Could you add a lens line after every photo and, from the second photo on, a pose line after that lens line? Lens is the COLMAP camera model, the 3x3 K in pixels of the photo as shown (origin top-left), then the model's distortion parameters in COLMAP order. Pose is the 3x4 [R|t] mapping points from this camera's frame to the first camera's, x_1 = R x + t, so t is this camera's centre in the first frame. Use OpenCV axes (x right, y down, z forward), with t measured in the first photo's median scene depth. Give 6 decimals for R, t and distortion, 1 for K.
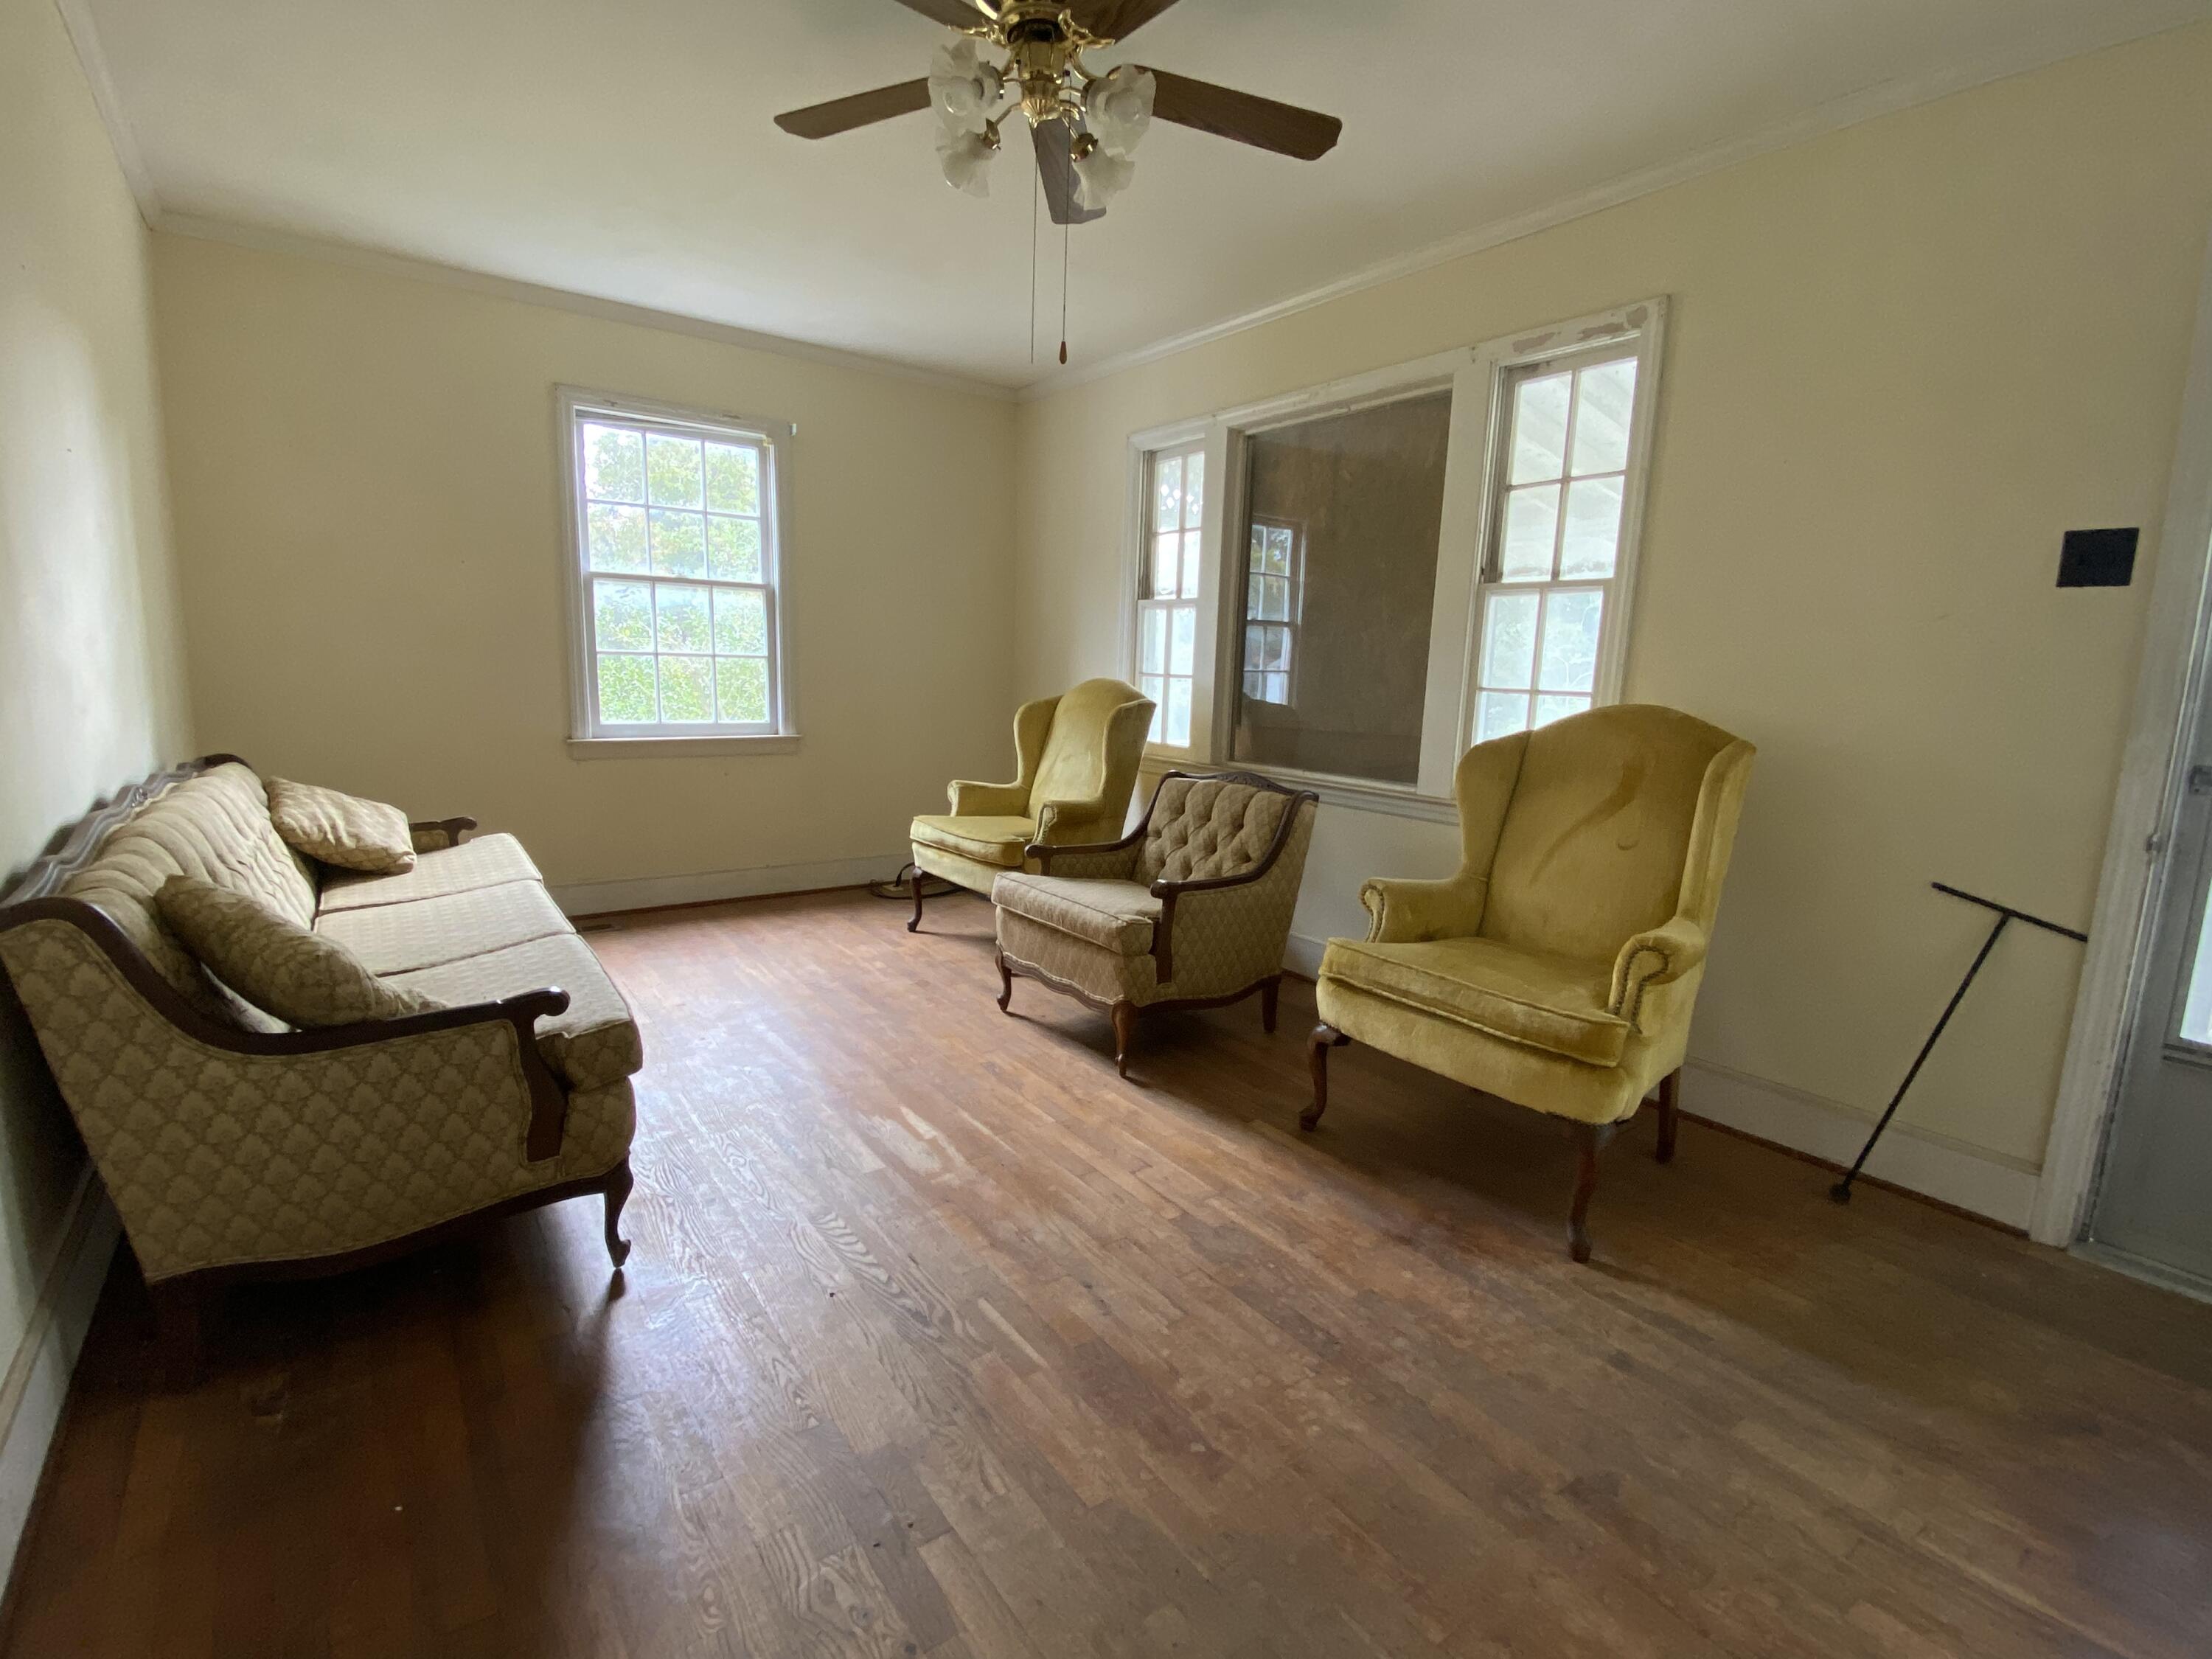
lens RADIAL K [[1051.2, 0, 1106.0], [0, 1051.2, 829.5], [0, 0, 1]] dist [0.019635, -0.022539]
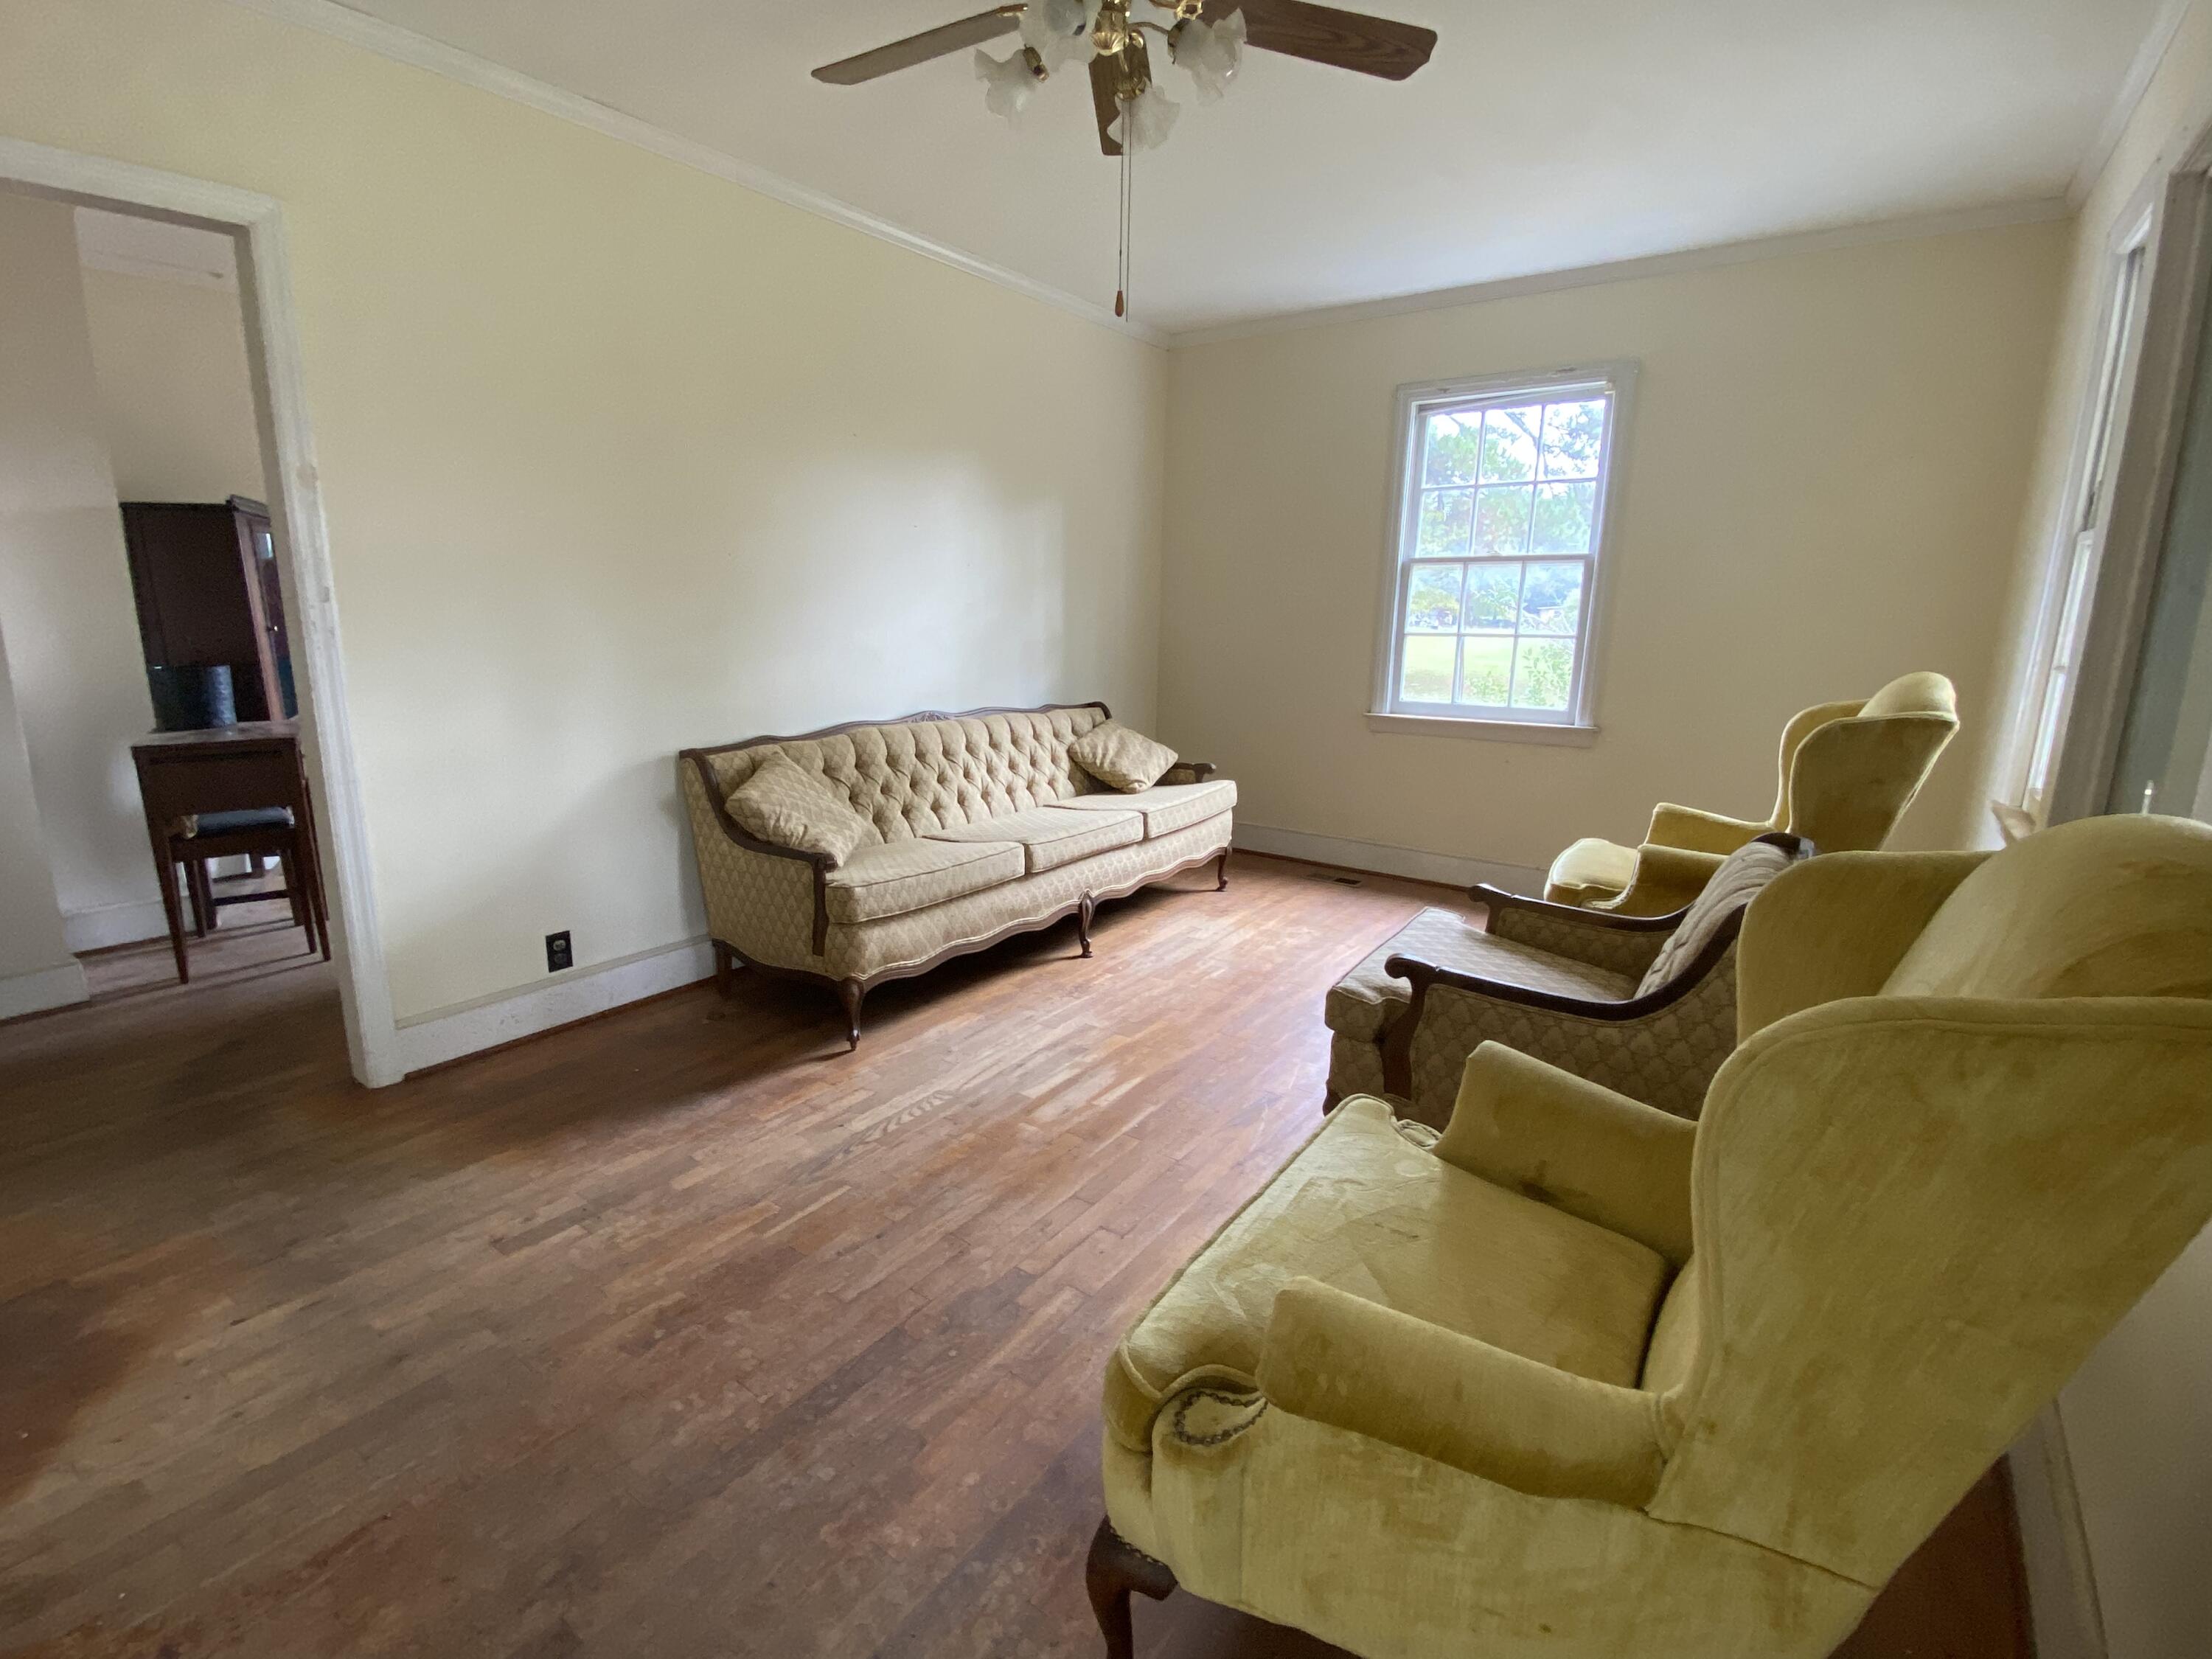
lens RADIAL K [[1022.0, 0, 1103.6], [0, 1022.0, 842.0], [0, 0, 1]] dist [0.026640, -0.032186]
pose [[0.273439, 0.192949, -0.942338, 0.473428], [-0.151622, 0.976073, 0.155860, -0.078380], [0.949864, 0.100261, 0.296152, 0.428275]]
